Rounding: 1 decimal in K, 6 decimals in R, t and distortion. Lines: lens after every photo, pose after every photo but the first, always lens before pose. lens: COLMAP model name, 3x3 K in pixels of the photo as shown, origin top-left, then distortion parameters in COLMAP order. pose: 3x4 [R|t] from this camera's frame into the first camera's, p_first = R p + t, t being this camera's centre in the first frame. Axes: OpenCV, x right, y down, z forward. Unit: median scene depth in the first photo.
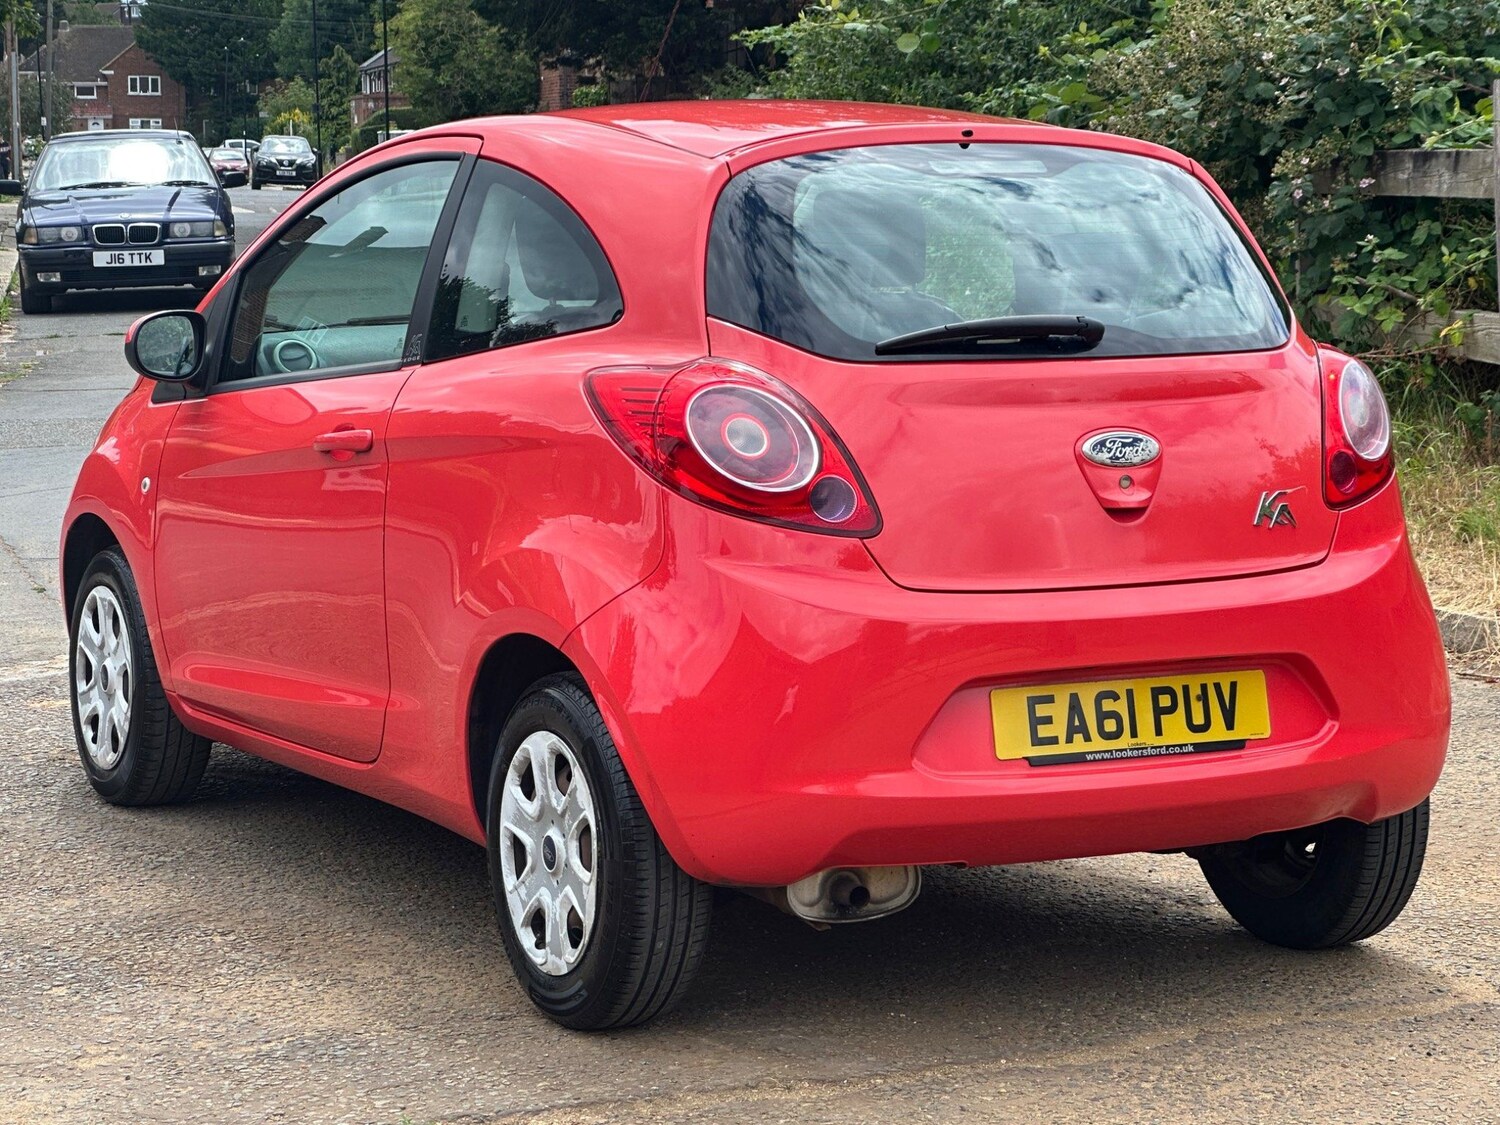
lens RADIAL K [[3837.4, 0, 748.3], [0, 3837.4, 518.8], [0, 0, 1]] dist [-0.120855, 4.977426]
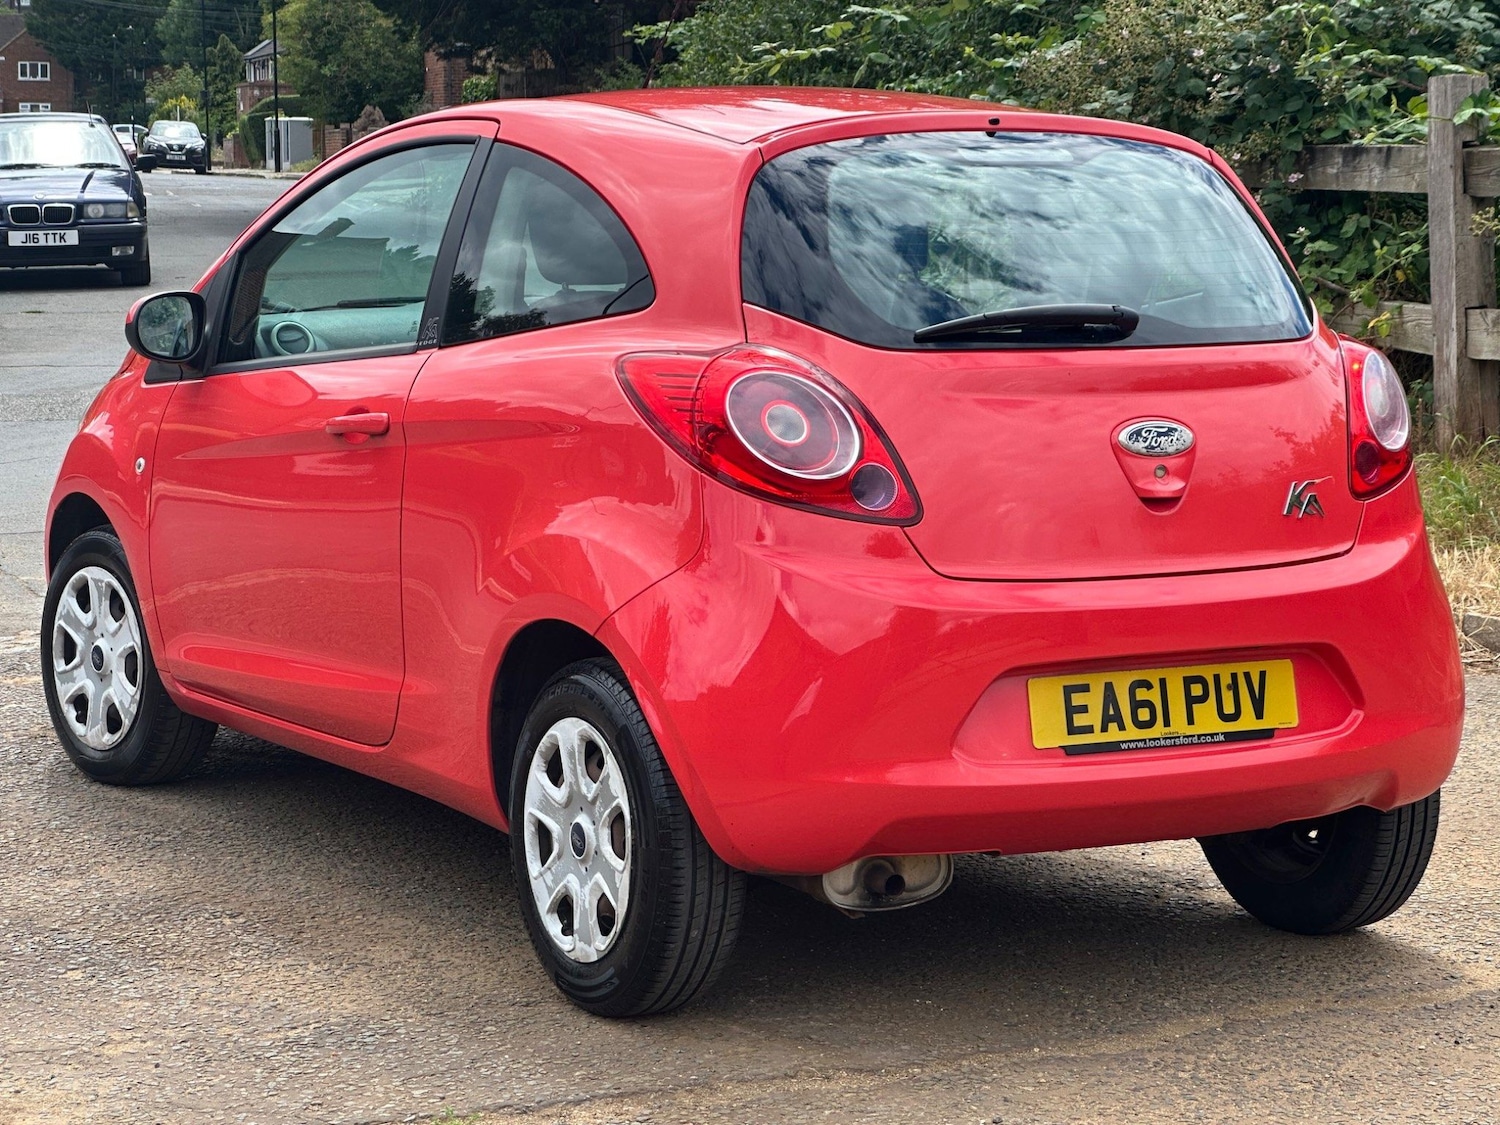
lens RADIAL K [[3662.0, 0, 750.9], [0, 3662.0, 527.0], [0, 0, 1]] dist [-0.138229, 4.914872]
pose [[0.999218, 0.006198, 0.039042, -0.045033], [-0.006549, 0.999939, 0.008878, -0.002850], [-0.038985, -0.009126, 0.999198, 0.049163]]
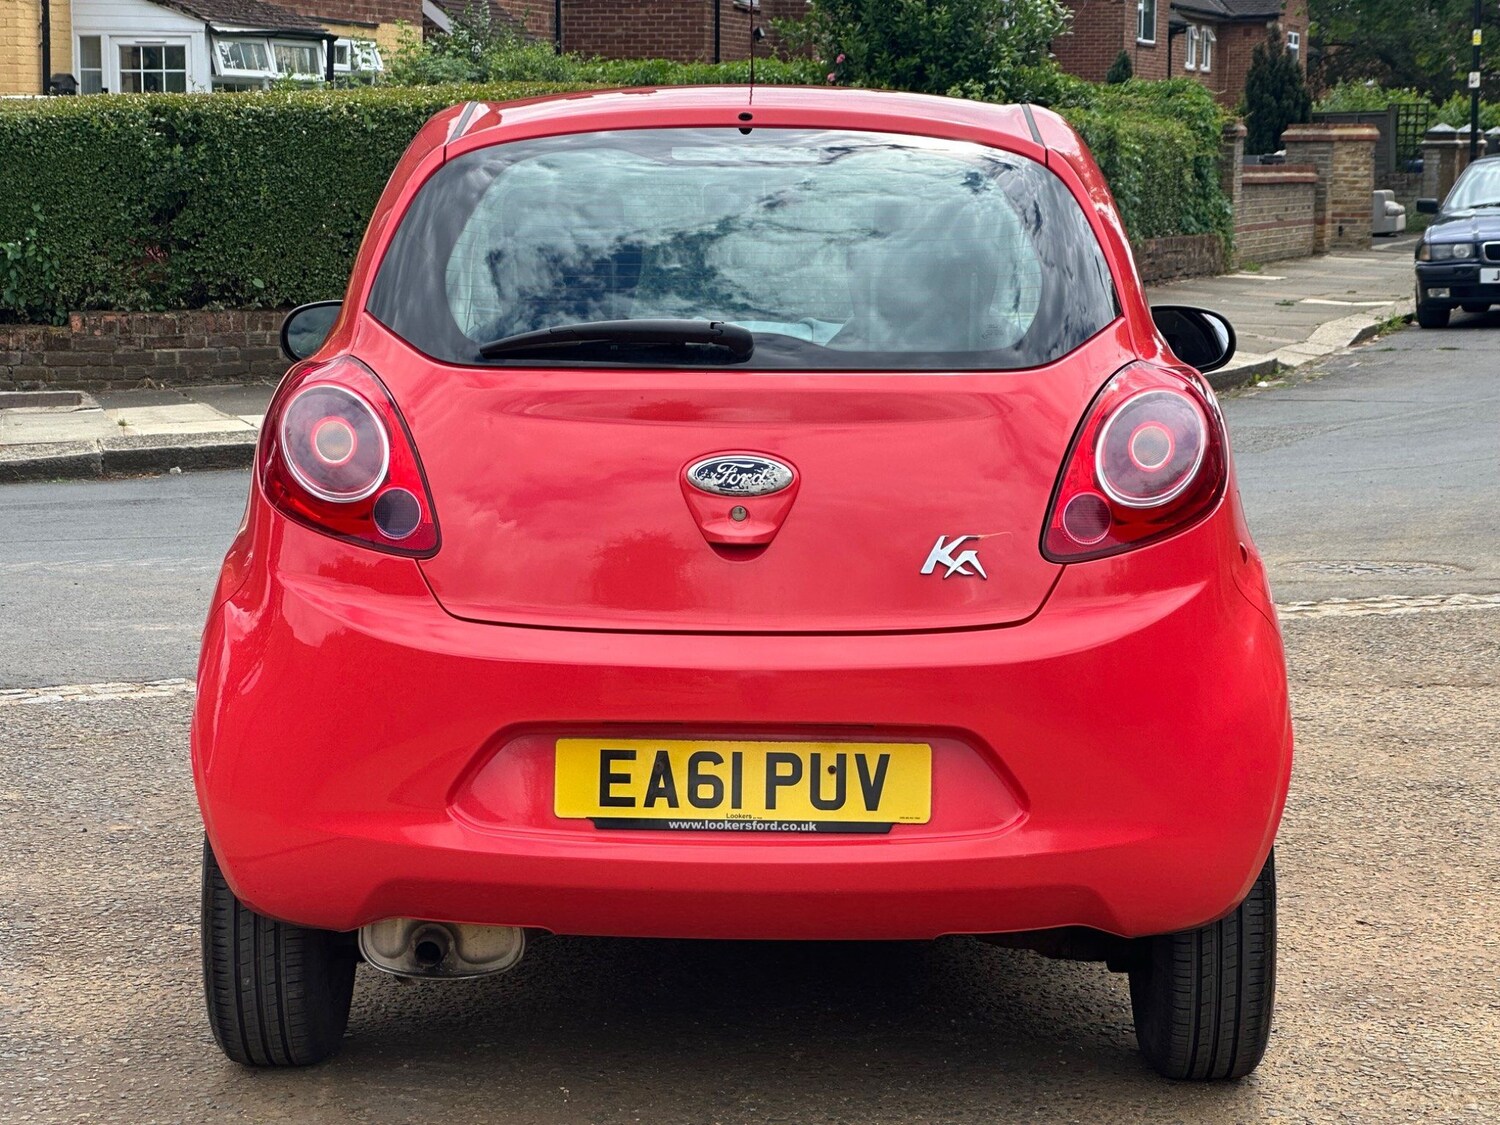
lens RADIAL K [[3561.7, 0, 750.0], [0, 3561.7, 562.5], [0, 0, 1]] dist [-0.243672, 7.670181]
pose [[0.882024, 0.062341, -0.467061, 0.470680], [-0.057126, 0.998045, 0.025335, -0.018897], [0.467728, 0.004336, 0.883862, 0.284392]]
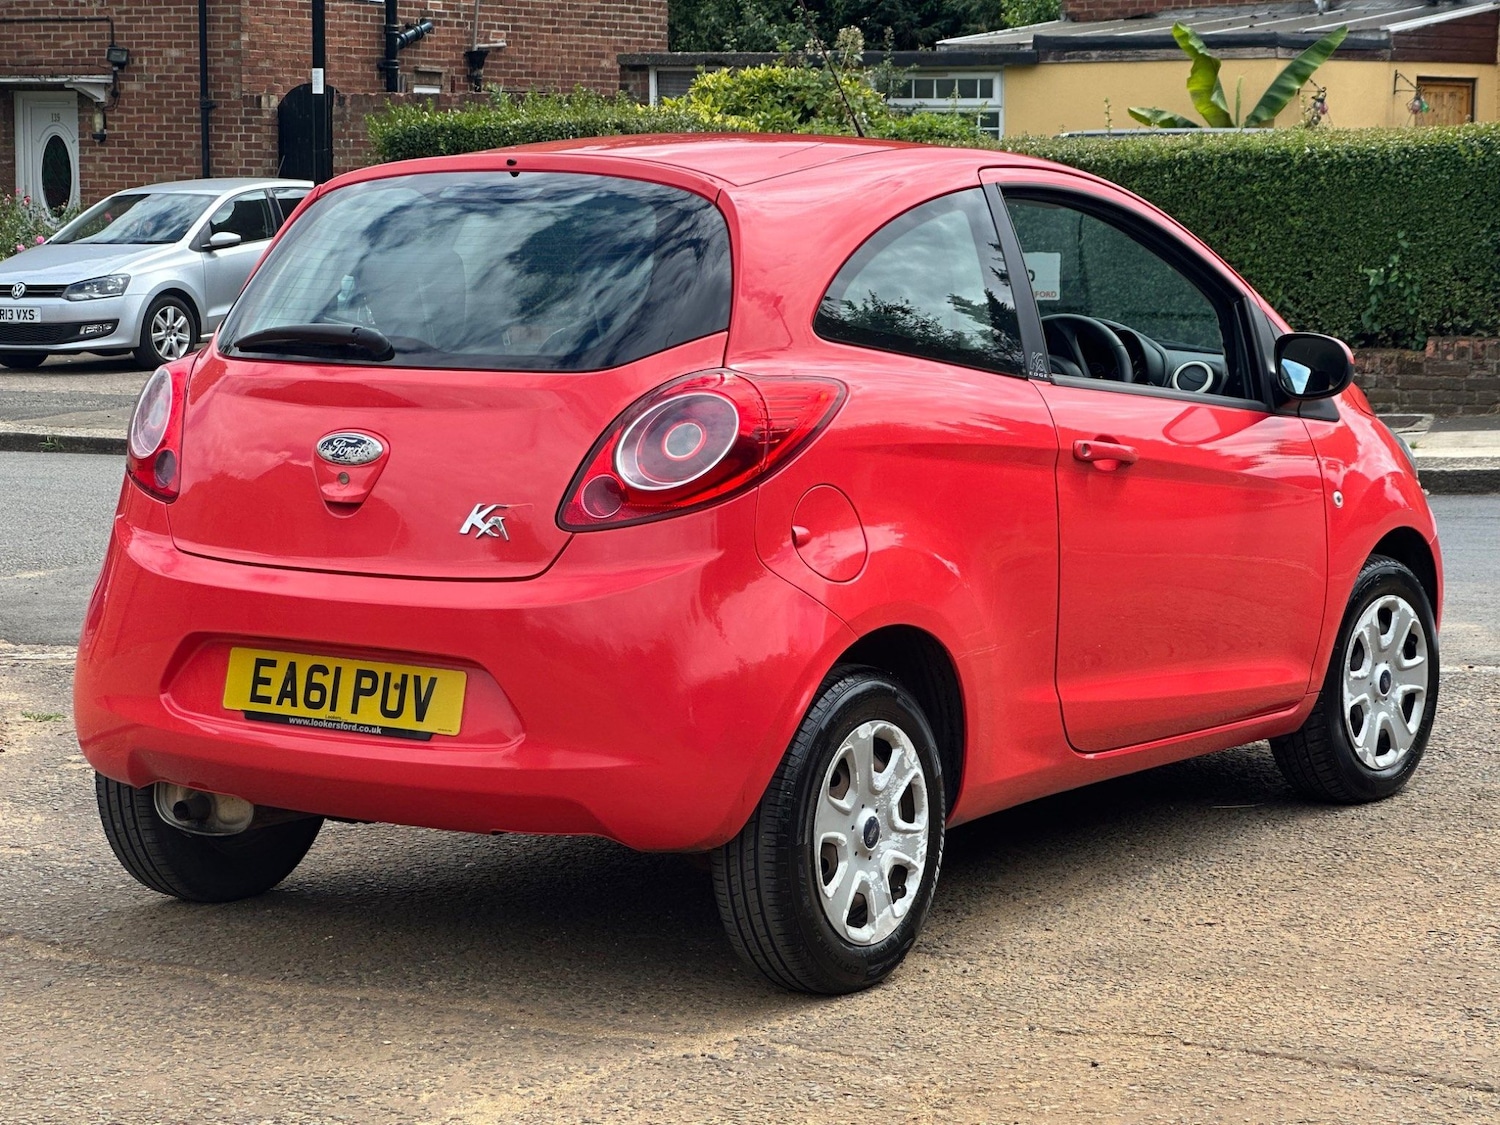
lens RADIAL K [[3815.2, 0, 751.7], [0, 3815.2, 514.7], [0, 0, 1]] dist [-0.069097, 5.137319]
pose [[0.500449, 0.087584, -0.861324, 1.084056], [-0.097678, 0.994230, 0.044345, -0.058379], [0.860238, 0.061940, 0.506116, 0.539342]]
